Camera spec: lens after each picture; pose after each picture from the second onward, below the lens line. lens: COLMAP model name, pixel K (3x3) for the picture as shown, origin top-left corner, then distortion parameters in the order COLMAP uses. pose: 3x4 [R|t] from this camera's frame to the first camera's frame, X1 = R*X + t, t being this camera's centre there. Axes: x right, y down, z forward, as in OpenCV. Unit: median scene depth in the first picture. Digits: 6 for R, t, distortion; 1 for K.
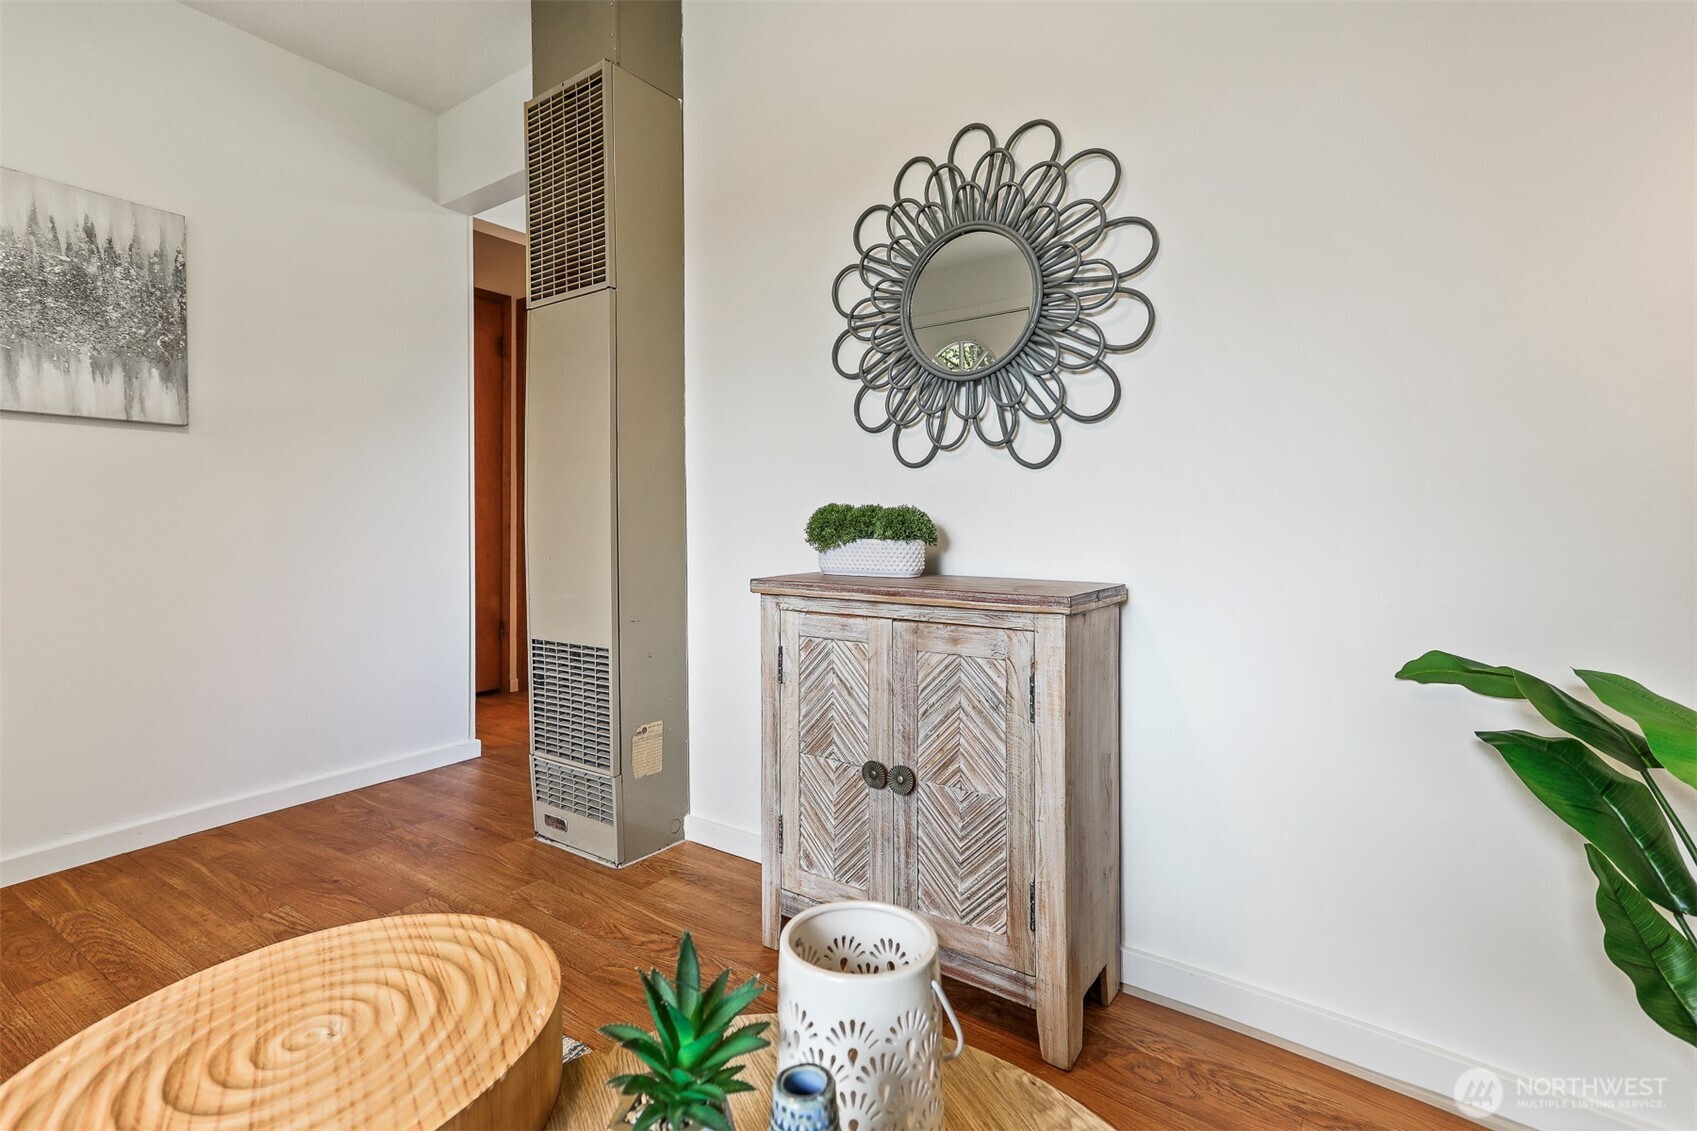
lens RADIAL K [[797.6, 0, 848.8], [0, 797.6, 527.0], [0, 0, 1]] dist [0.017941, 0.000071]
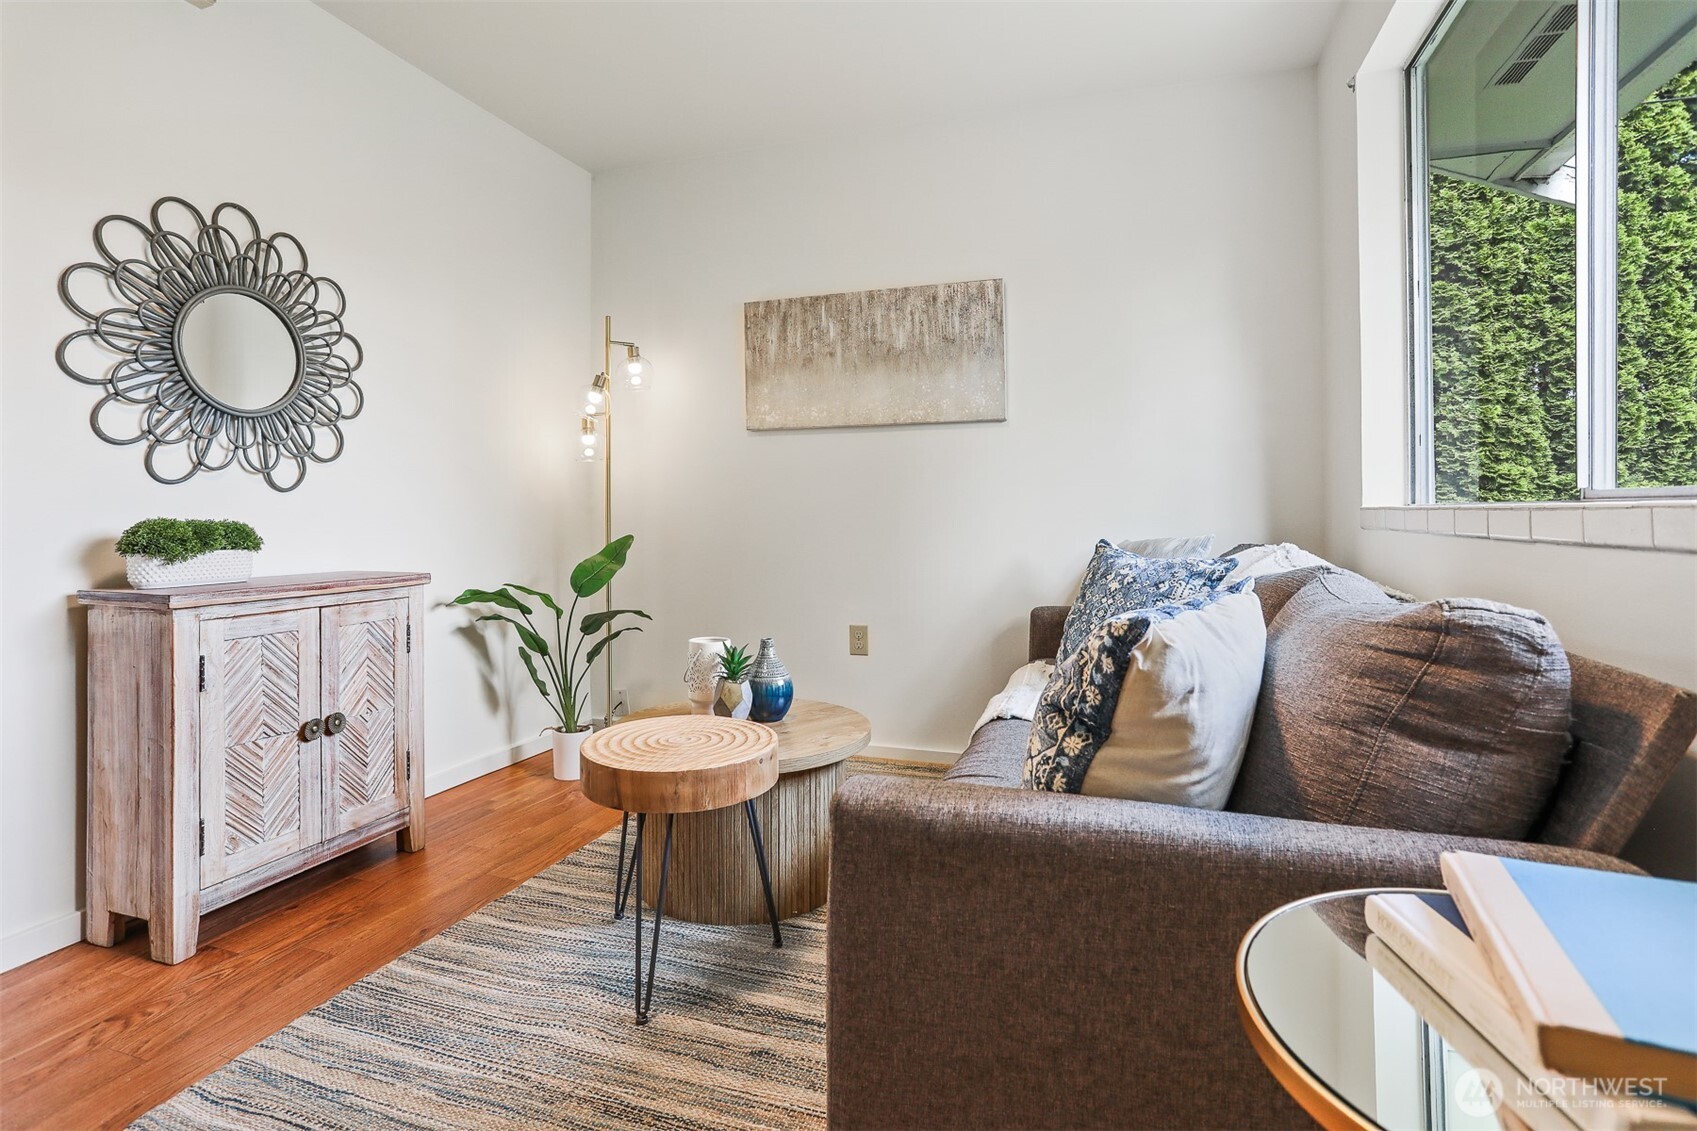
lens RADIAL K [[841.1, 0, 850.4], [0, 841.1, 519.7], [0, 0, 1]] dist [-0.057171, 0.030538]
pose [[-0.264963, -0.003519, 0.964252, -1.314848], [0.018785, 0.999785, 0.008810, -0.021086], [-0.964076, 0.020448, -0.264840, 0.455660]]
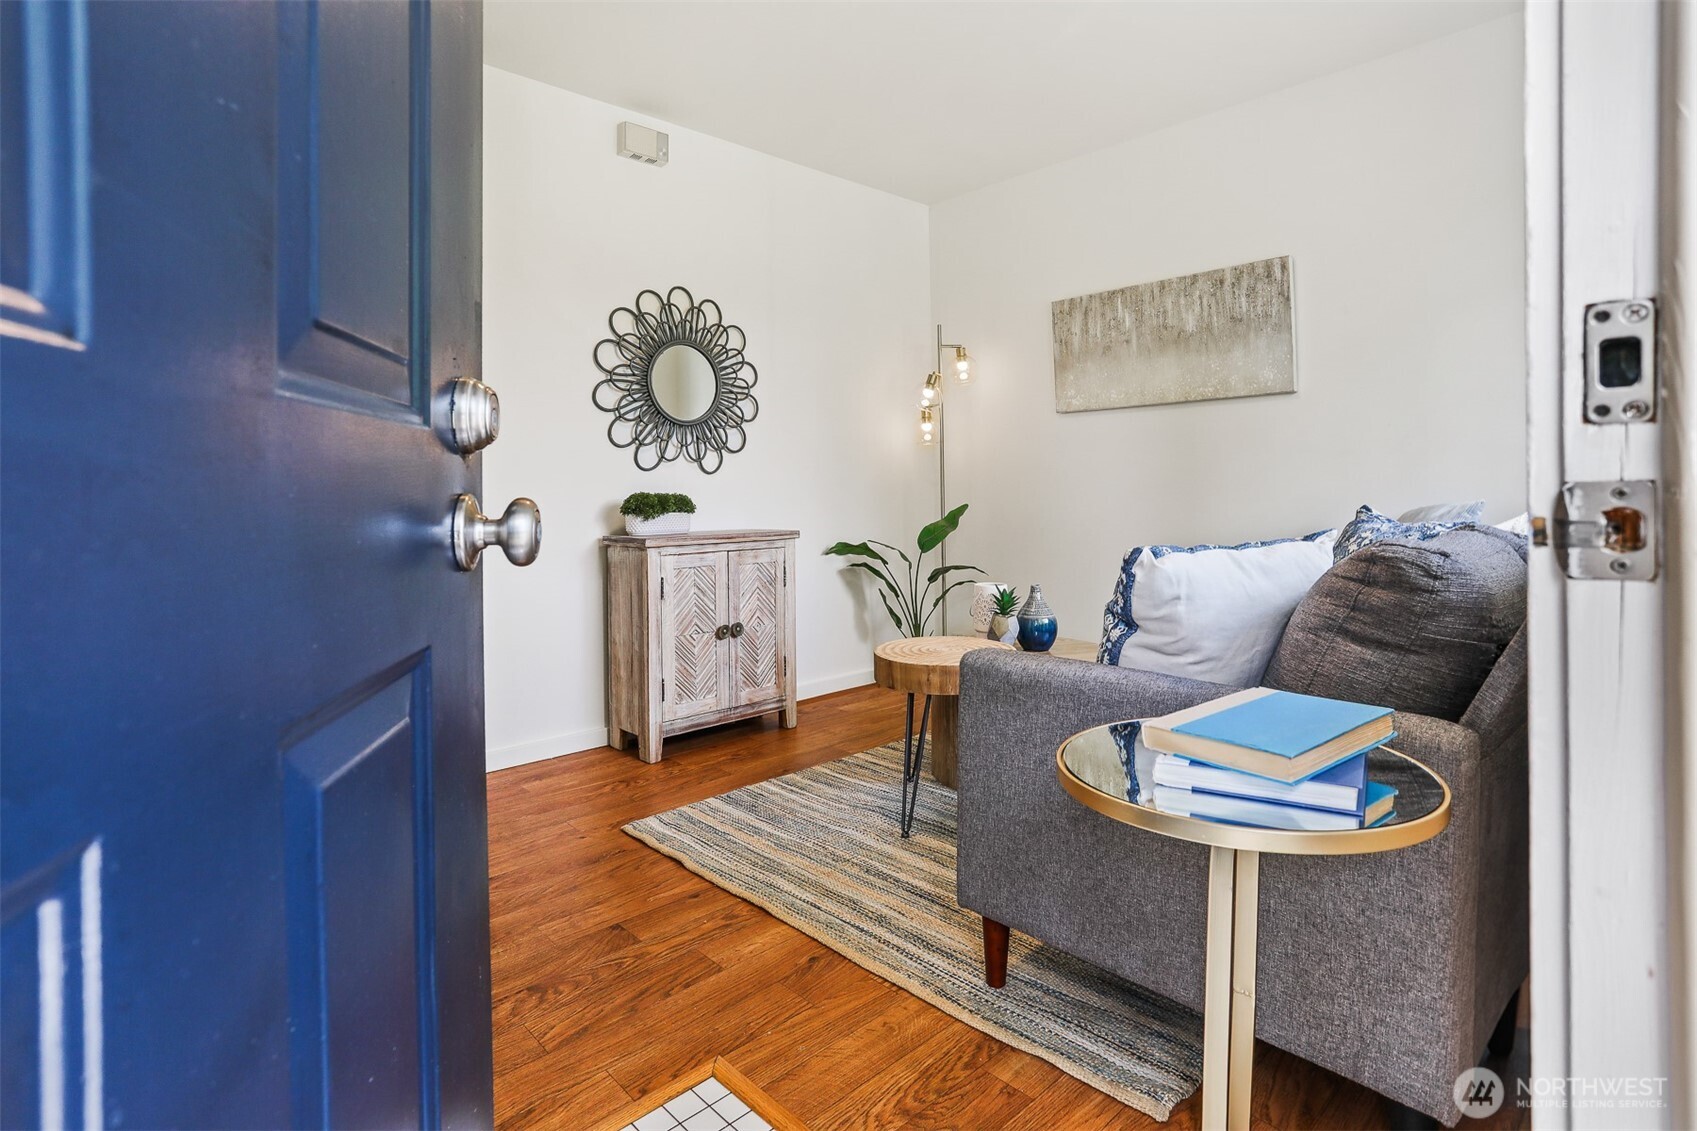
lens RADIAL K [[848.5, 0, 847.7], [0, 848.5, 499.5], [0, 0, 1]] dist [-0.060437, 0.000249]
pose [[0.206691, -0.008844, 0.978366, -1.706786], [0.029628, 0.999557, 0.002777, -0.007050], [-0.977958, 0.028413, 0.206862, 0.242472]]
